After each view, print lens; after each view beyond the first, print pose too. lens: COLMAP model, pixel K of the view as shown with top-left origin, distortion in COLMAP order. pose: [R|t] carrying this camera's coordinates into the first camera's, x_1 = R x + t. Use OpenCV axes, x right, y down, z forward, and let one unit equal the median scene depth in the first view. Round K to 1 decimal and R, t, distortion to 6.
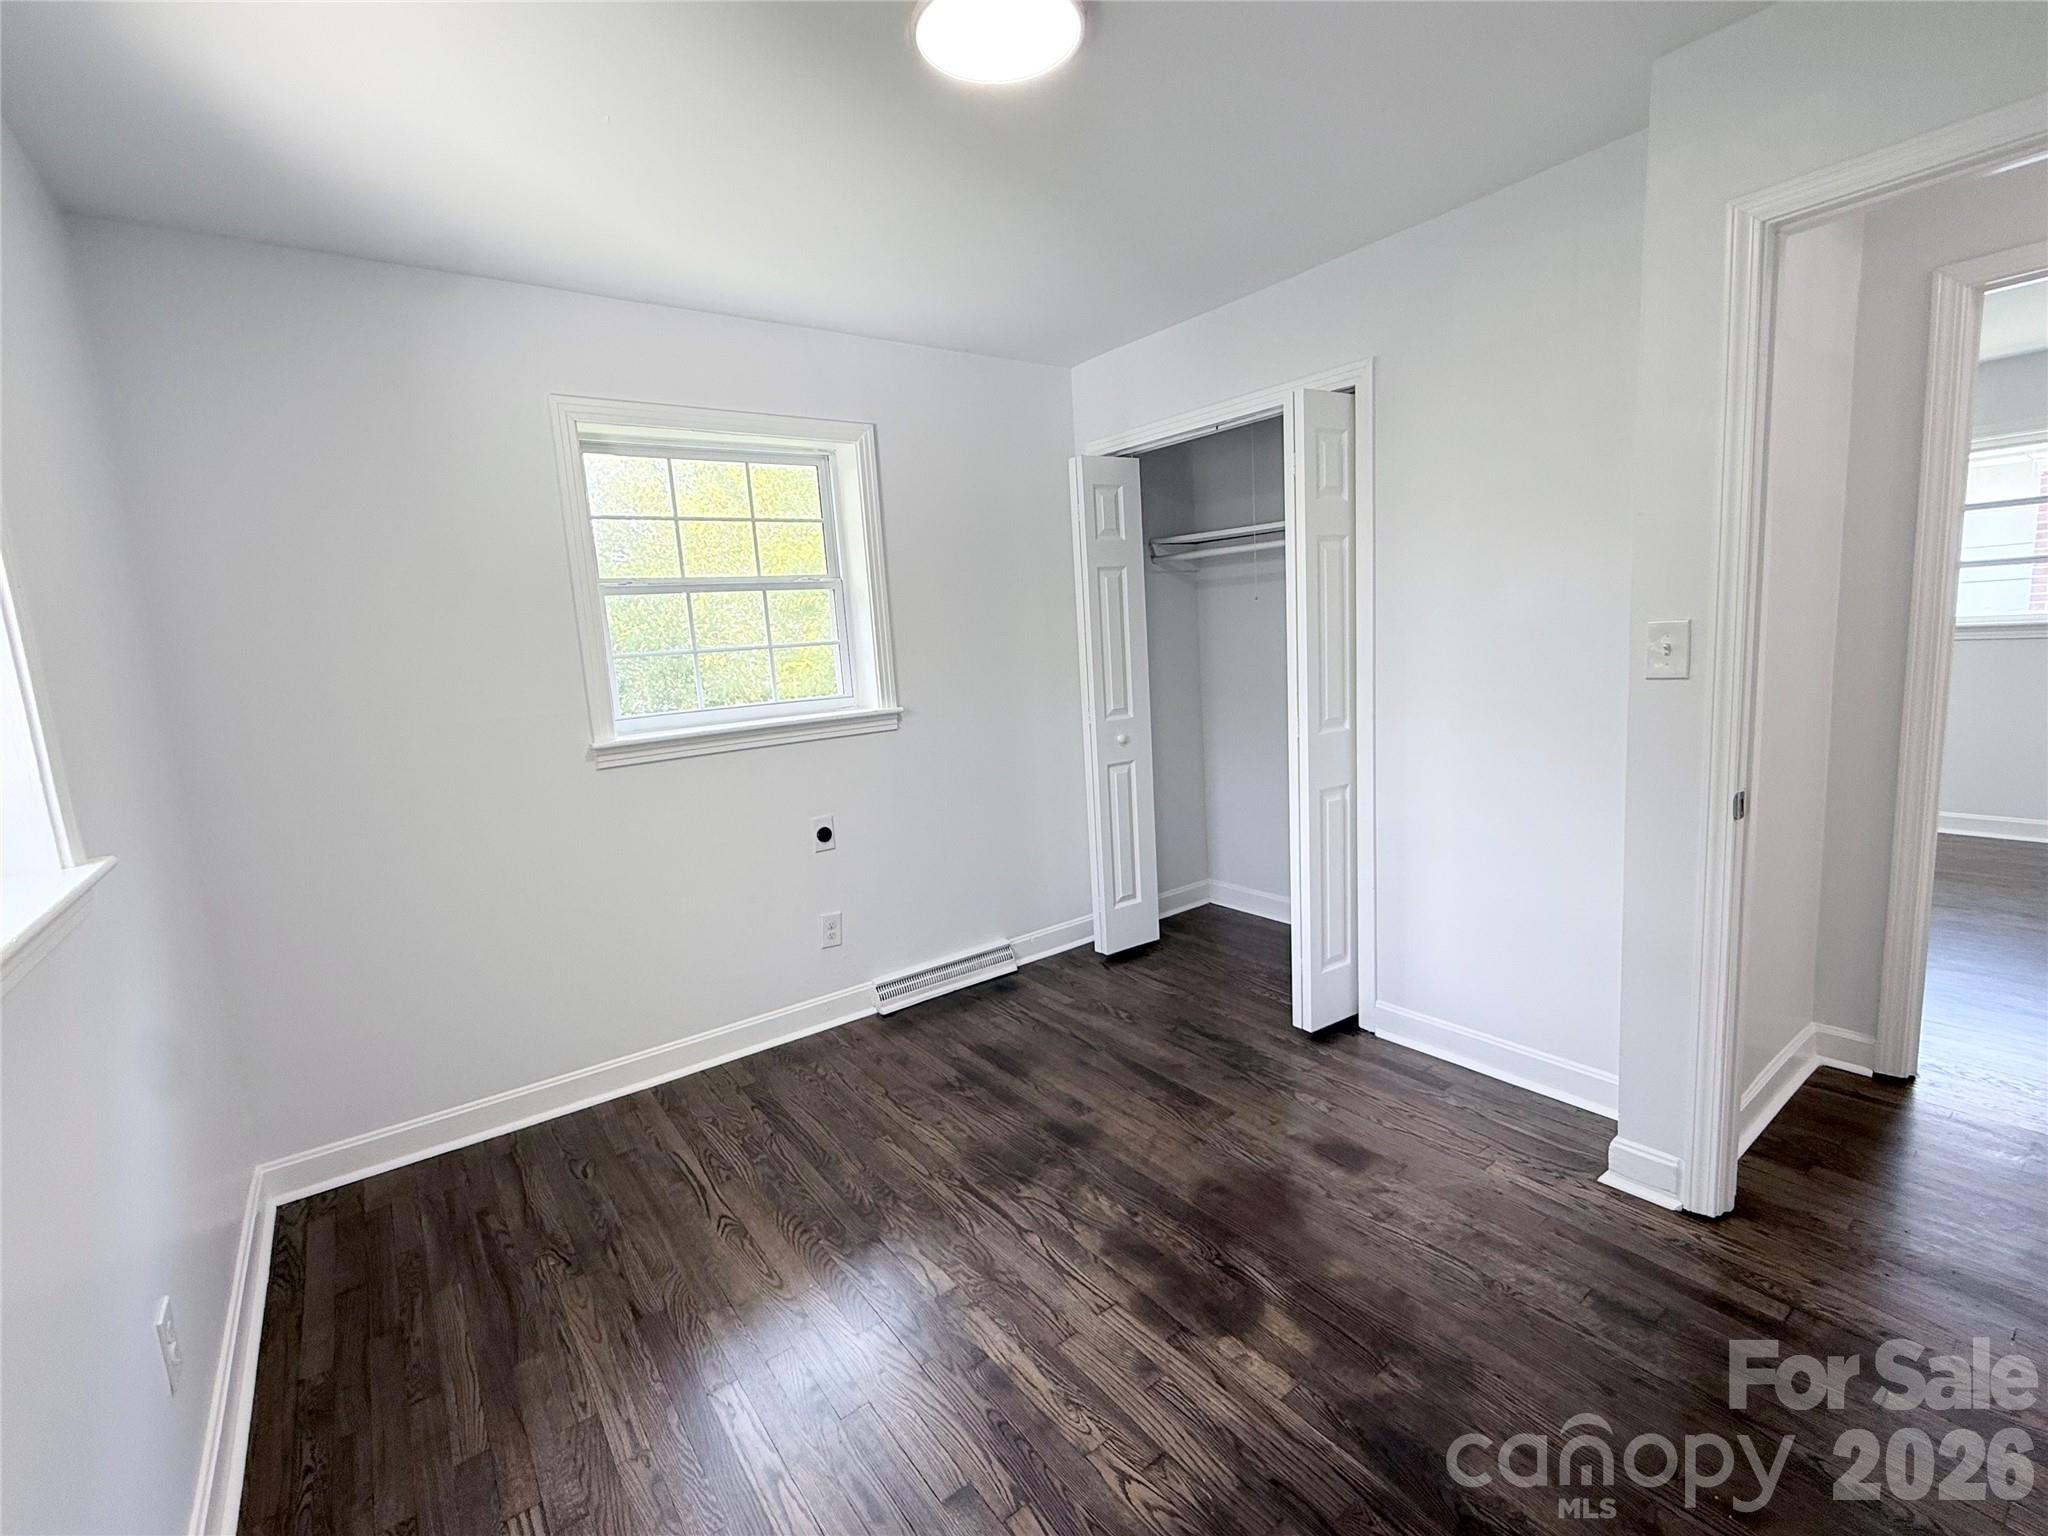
lens RADIAL K [[911.0, 0, 1017.9], [0, 911.0, 766.3], [0, 0, 1]] dist [0.003919, 0.000123]
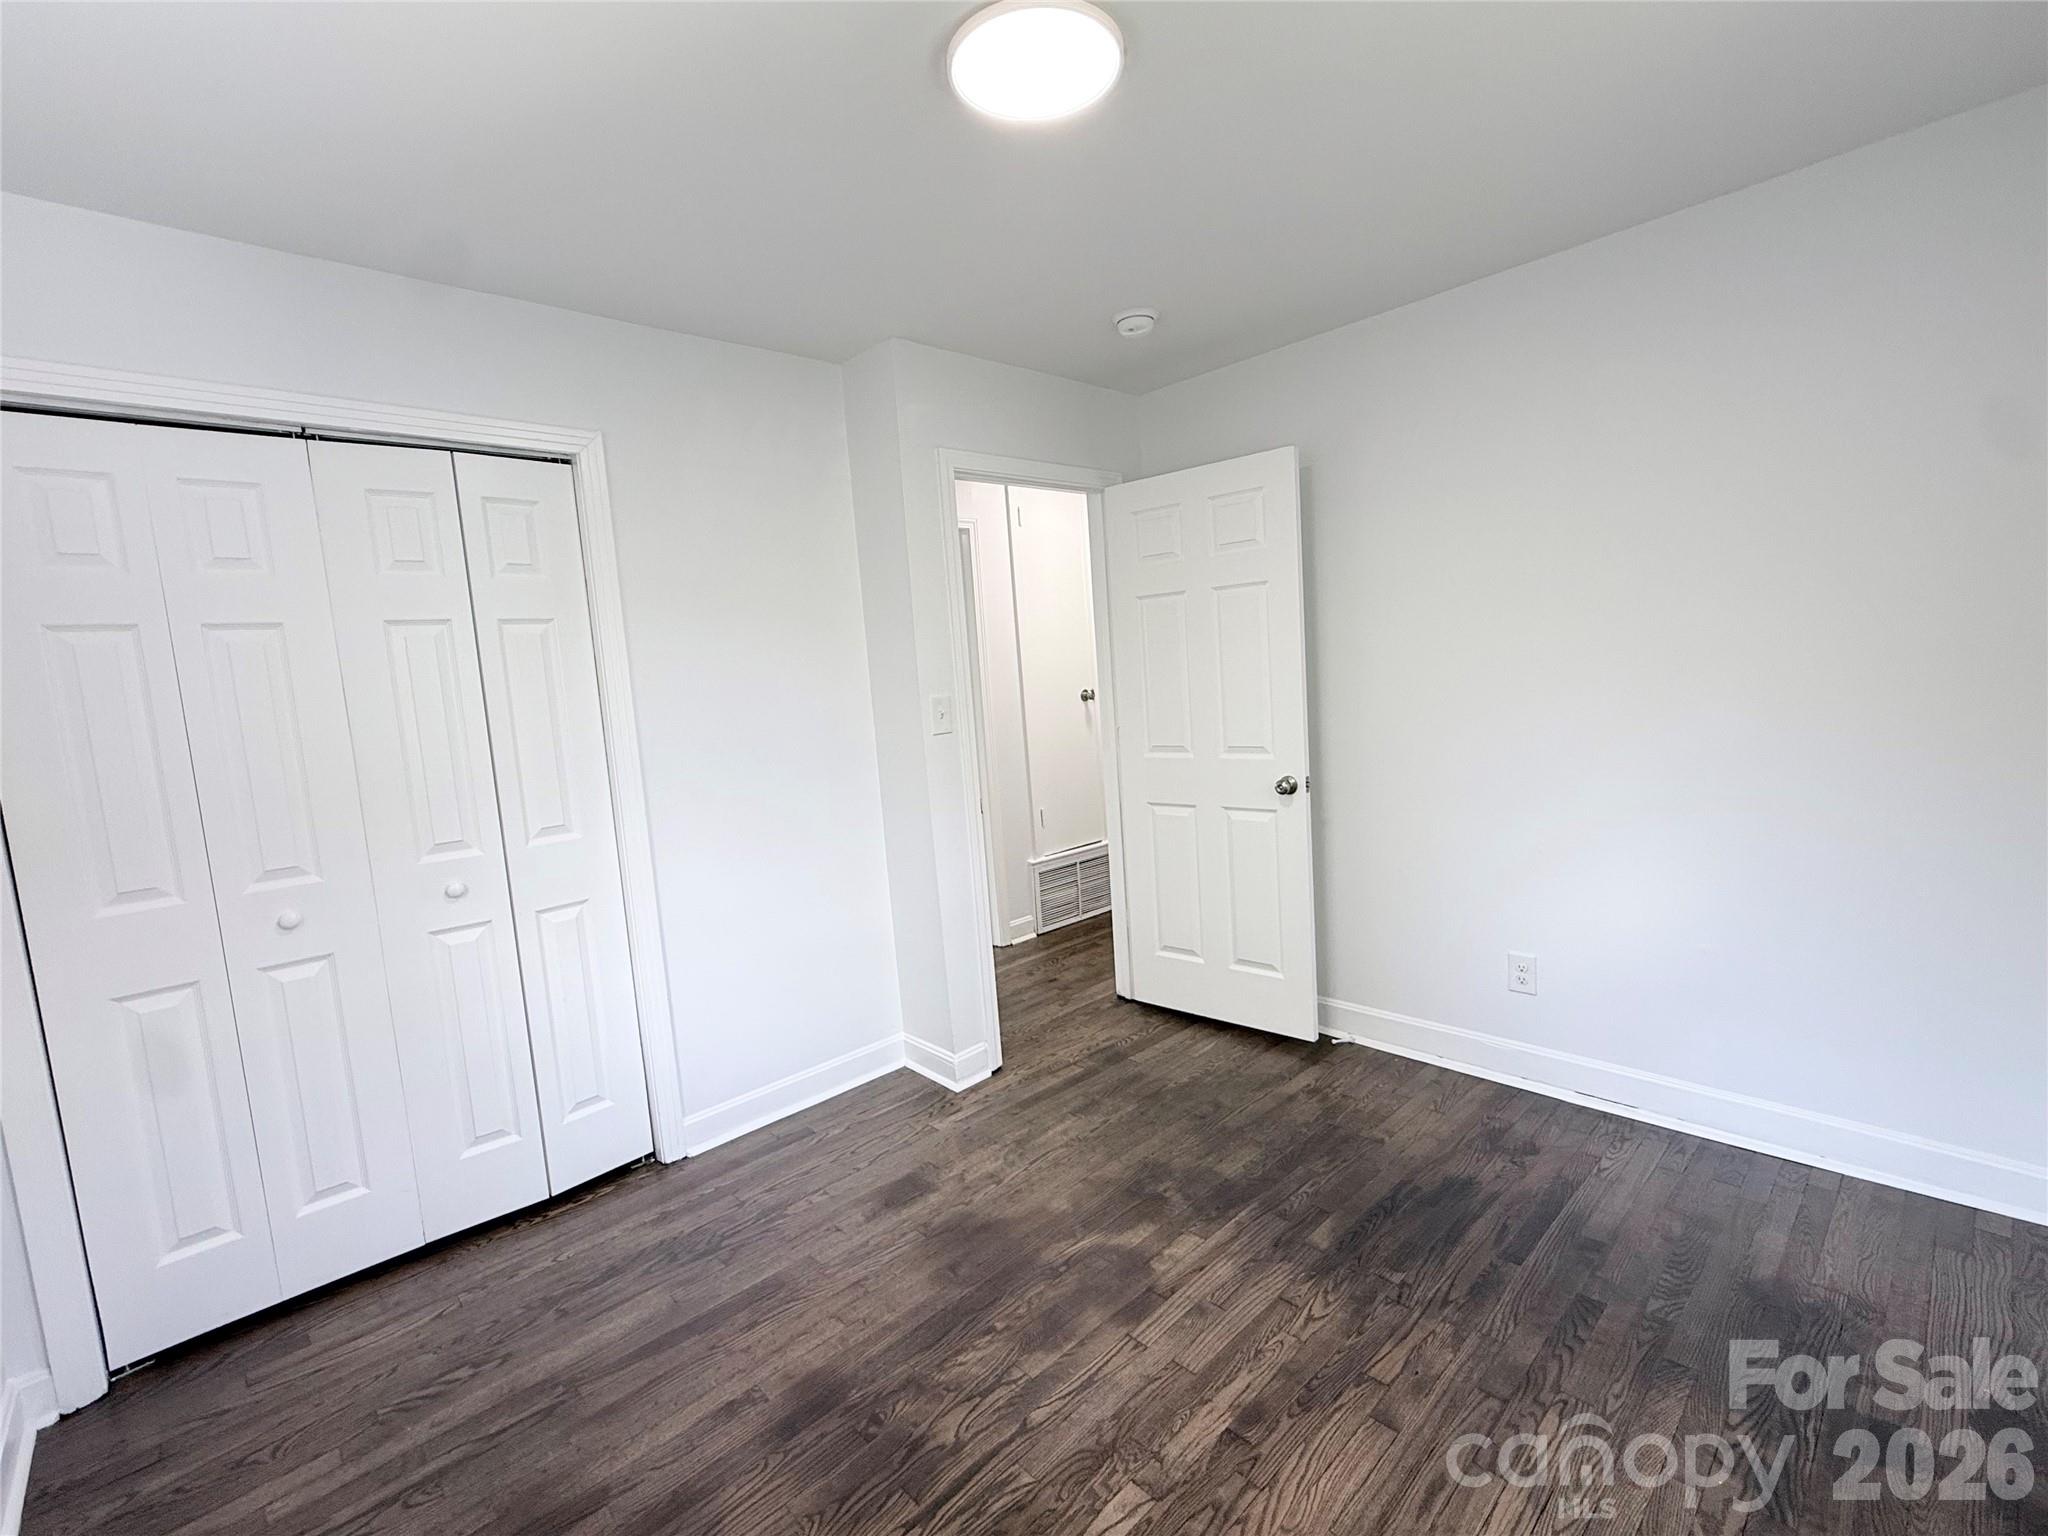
lens RADIAL K [[911.0, 0, 1030.1], [0, 911.0, 761.7], [0, 0, 1]] dist [0.003919, 0.000123]
pose [[-0.120857, -0.031696, 0.992164, -0.765563], [0.218497, 0.974128, 0.057736, -0.098332], [-0.968325, 0.223763, -0.110805, 0.957942]]
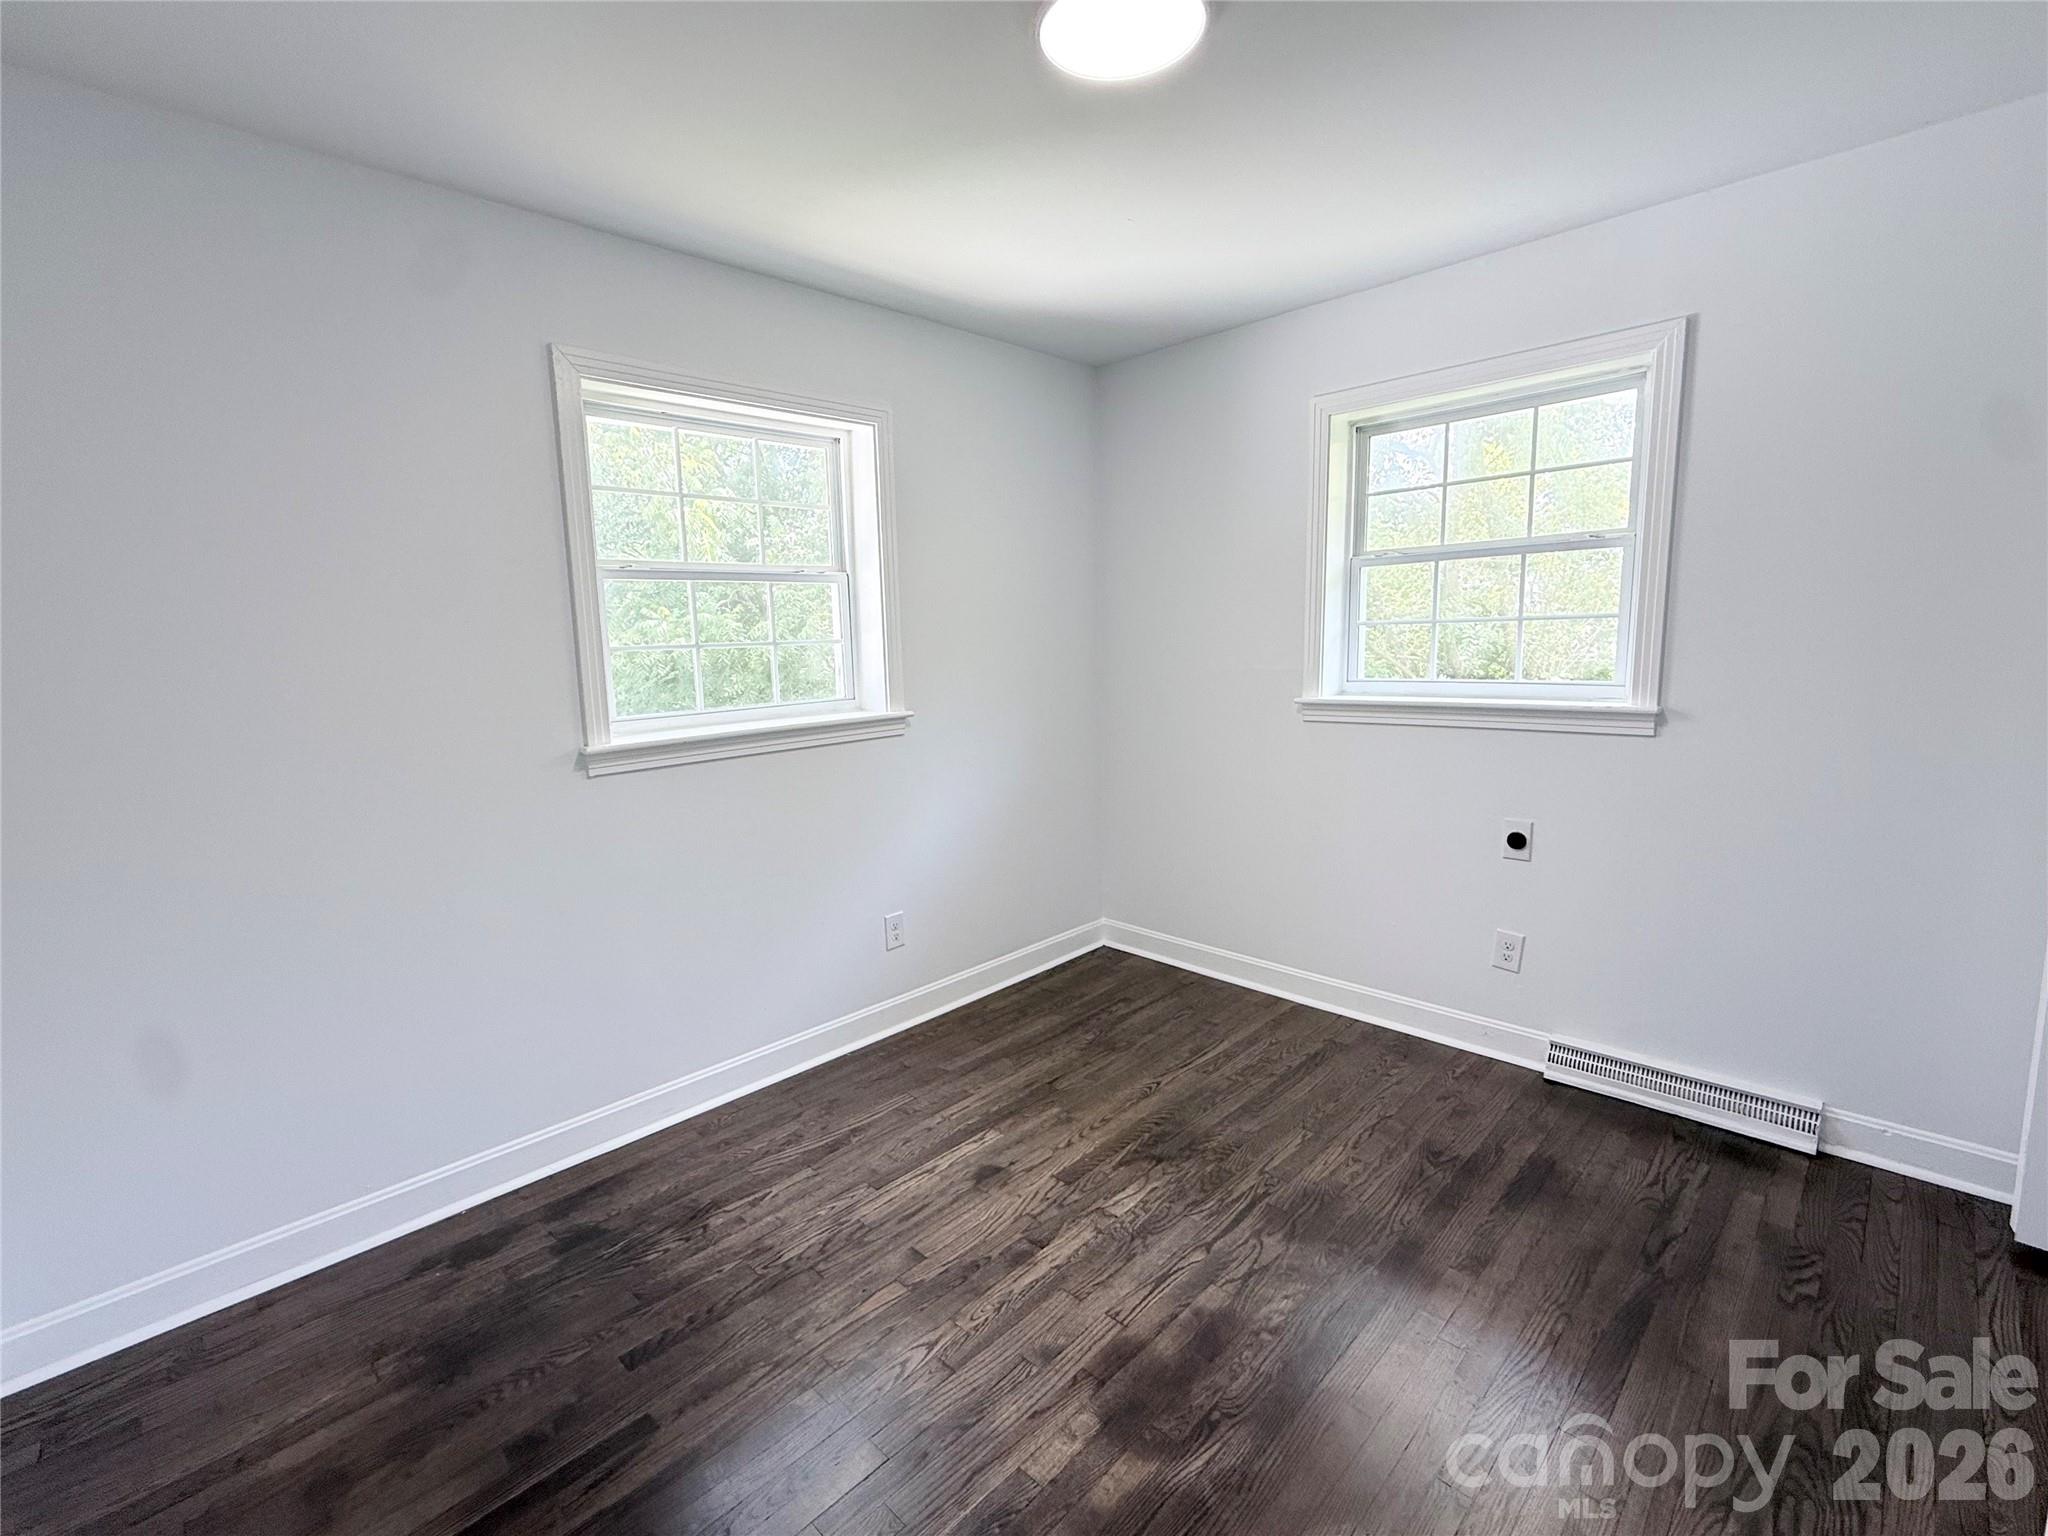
lens RADIAL K [[911.0, 0, 1026.3], [0, 911.0, 759.8], [0, 0, 1]] dist [0.003919, 0.000123]
pose [[0.156777, 0.188918, -0.969397, 0.816042], [-0.125880, 0.977352, 0.170110, -0.133548], [0.979579, 0.095358, 0.177007, 0.595991]]
